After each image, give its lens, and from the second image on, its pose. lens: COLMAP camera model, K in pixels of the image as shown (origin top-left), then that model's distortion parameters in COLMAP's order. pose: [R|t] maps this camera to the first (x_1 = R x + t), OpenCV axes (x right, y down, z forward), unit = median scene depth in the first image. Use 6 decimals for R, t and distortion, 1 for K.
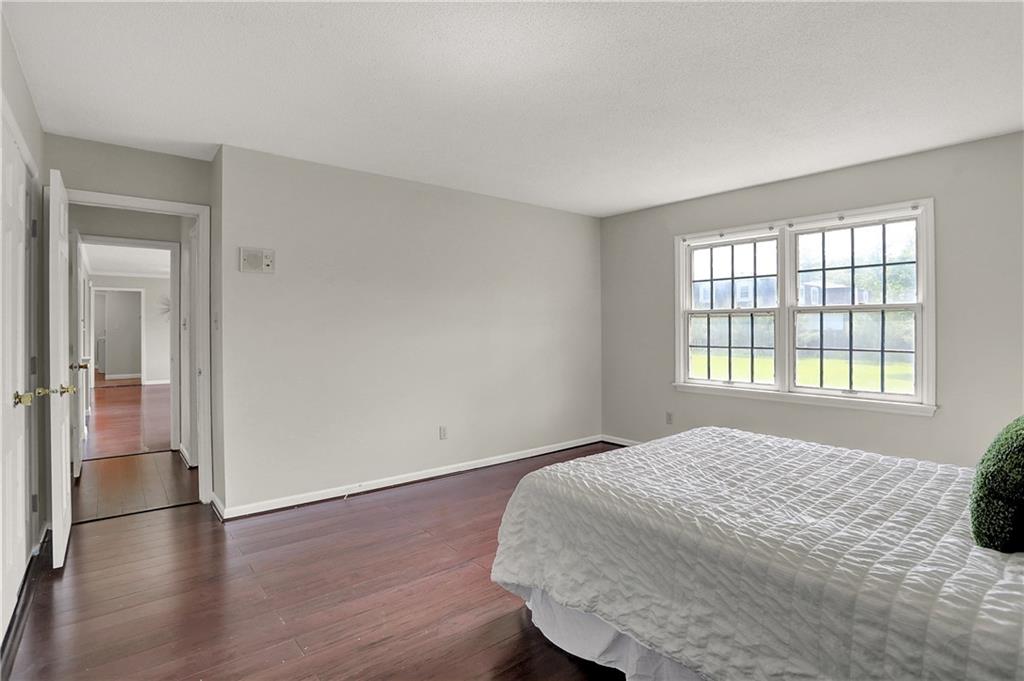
lens RADIAL K [[516.0, 0, 531.9], [0, 516.0, 341.9], [0, 0, 1]] dist [-0.050949, 0.000371]
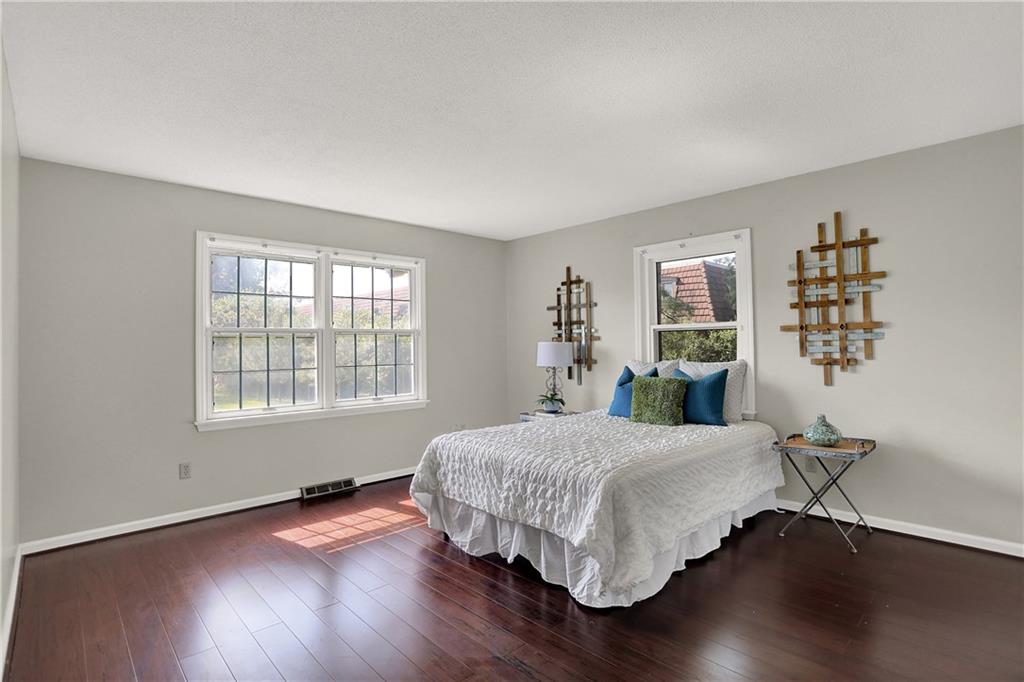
lens RADIAL K [[499.9, 0, 518.3], [0, 499.9, 339.1], [0, 0, 1]] dist [-0.045346, 0.000949]
pose [[-0.059605, 0.016517, 0.998085, -0.557516], [0.038306, 0.999164, -0.014247, -0.016027], [-0.997487, 0.037383, -0.060188, 0.661201]]
